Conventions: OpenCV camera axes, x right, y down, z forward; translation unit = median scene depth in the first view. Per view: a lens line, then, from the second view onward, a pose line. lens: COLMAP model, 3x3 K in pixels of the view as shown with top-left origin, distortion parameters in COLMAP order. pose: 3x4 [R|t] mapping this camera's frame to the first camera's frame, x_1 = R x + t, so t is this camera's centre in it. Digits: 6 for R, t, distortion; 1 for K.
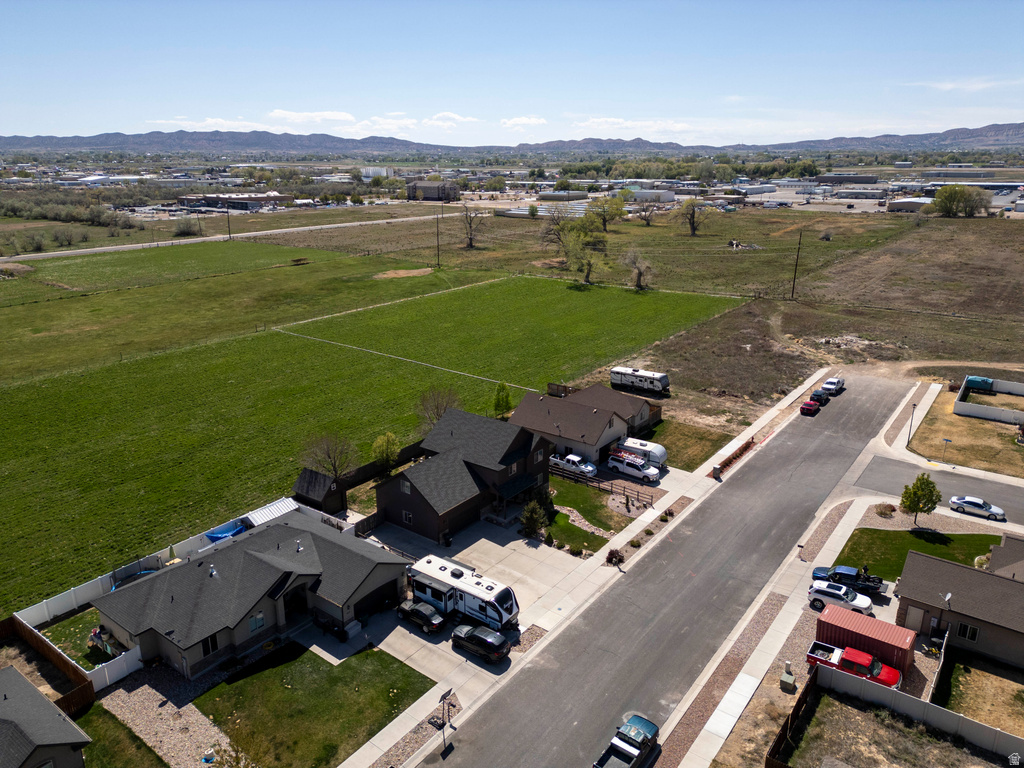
lens RADIAL K [[713.0, 0, 512.0], [0, 713.0, 384.0], [0, 0, 1]] dist [0.070467, -0.064660]
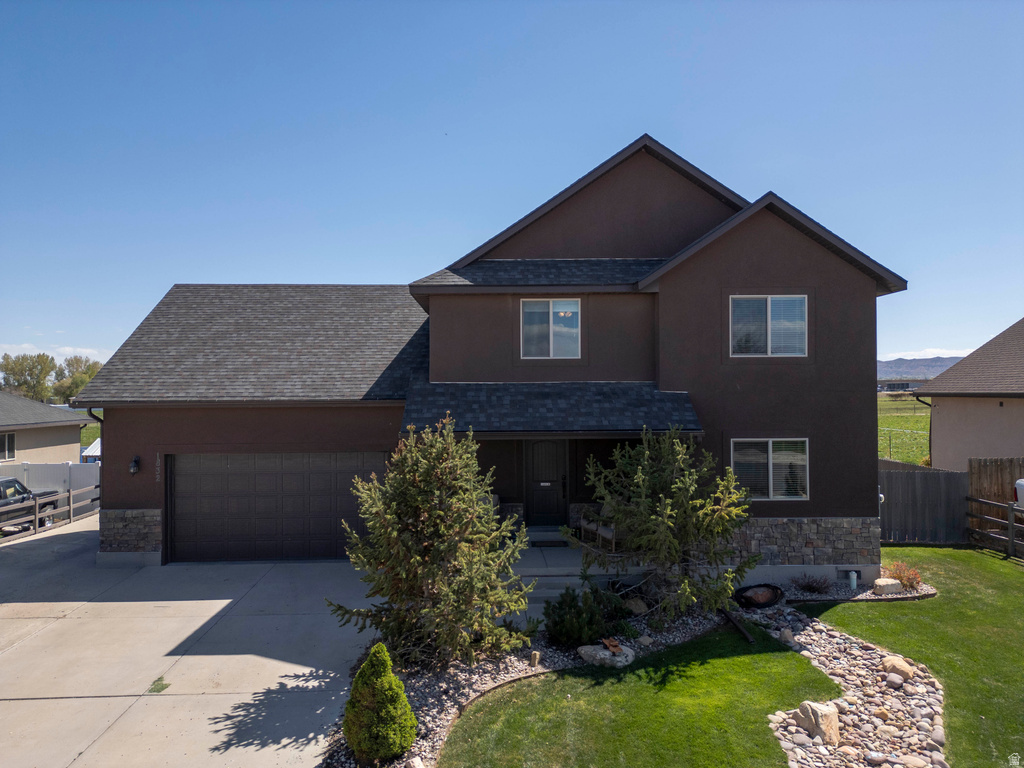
lens RADIAL K [[713.0, 0, 512.0], [0, 713.0, 384.0], [0, 0, 1]] dist [0.070467, -0.064660]
pose [[0.618202, -0.006639, -0.785991, 0.128168], [-0.224565, 0.956794, -0.184707, 0.150833], [0.753257, 0.290692, 0.590001, 0.774223]]
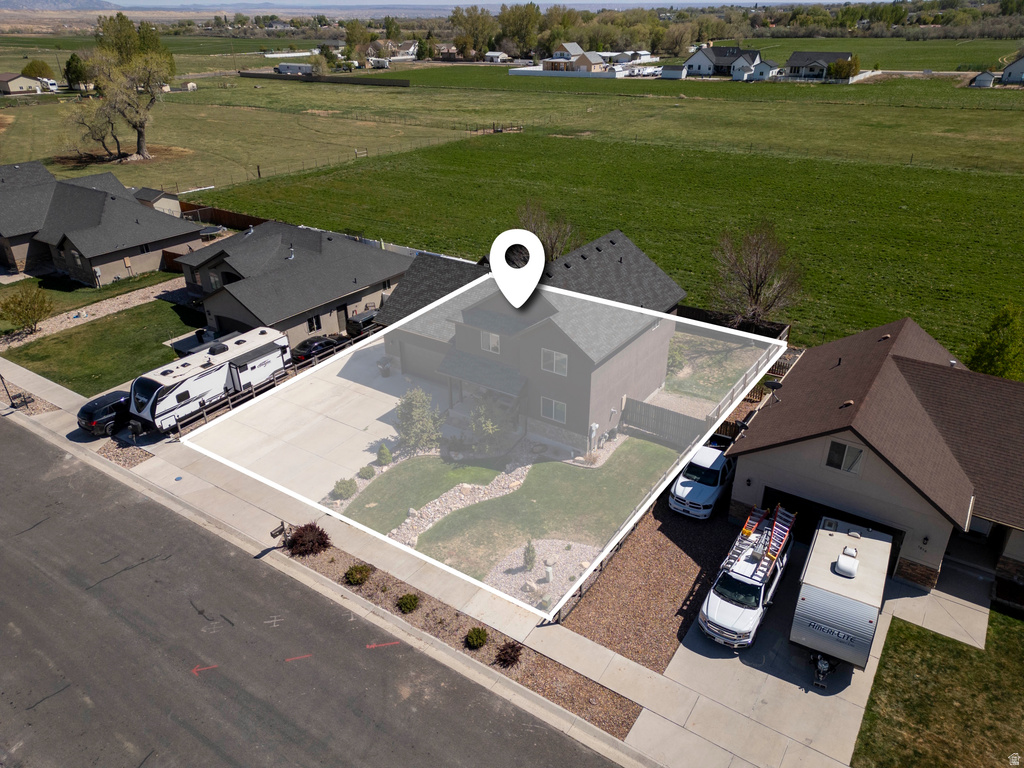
lens RADIAL K [[713.0, 0, 512.0], [0, 713.0, 384.0], [0, 0, 1]] dist [0.070467, -0.064660]
pose [[0.046662, 0.461440, -0.885943, 0.419783], [-0.286724, 0.855775, 0.430625, -0.073259], [0.956876, 0.233927, 0.172238, 0.818344]]
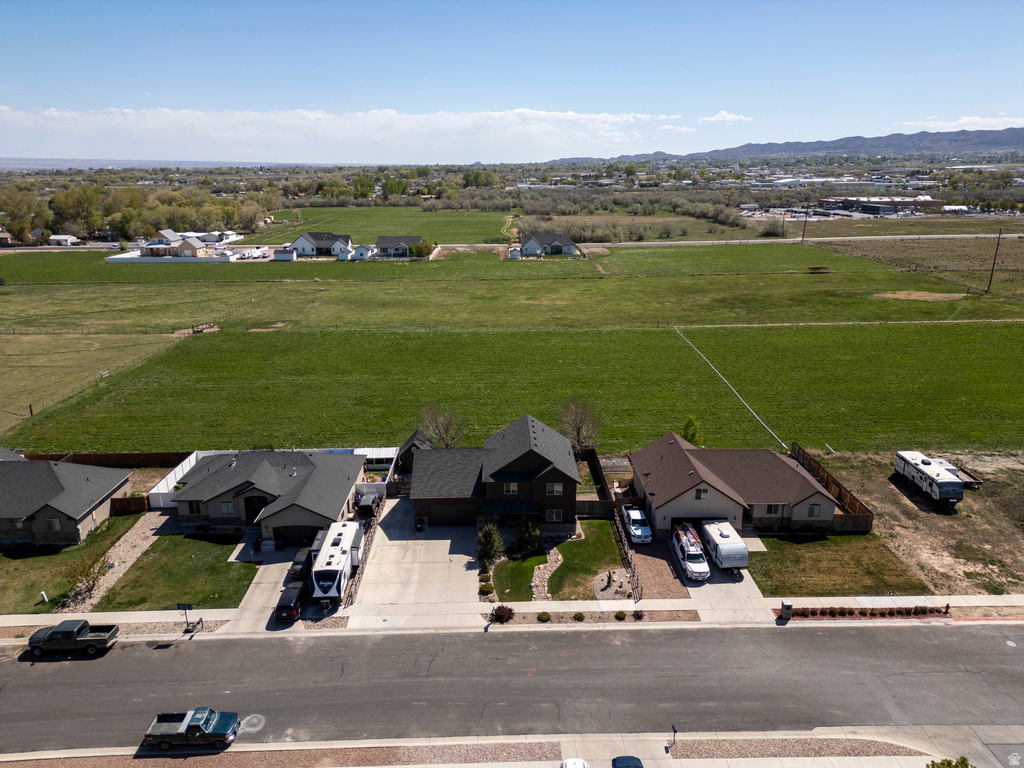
lens RADIAL K [[713.0, 0, 512.0], [0, 713.0, 384.0], [0, 0, 1]] dist [0.070467, -0.064660]
pose [[0.618177, 0.230190, -0.751578, 0.593978], [-0.232720, 0.966889, 0.104722, -0.099057], [0.750799, 0.110170, 0.651279, 0.327686]]
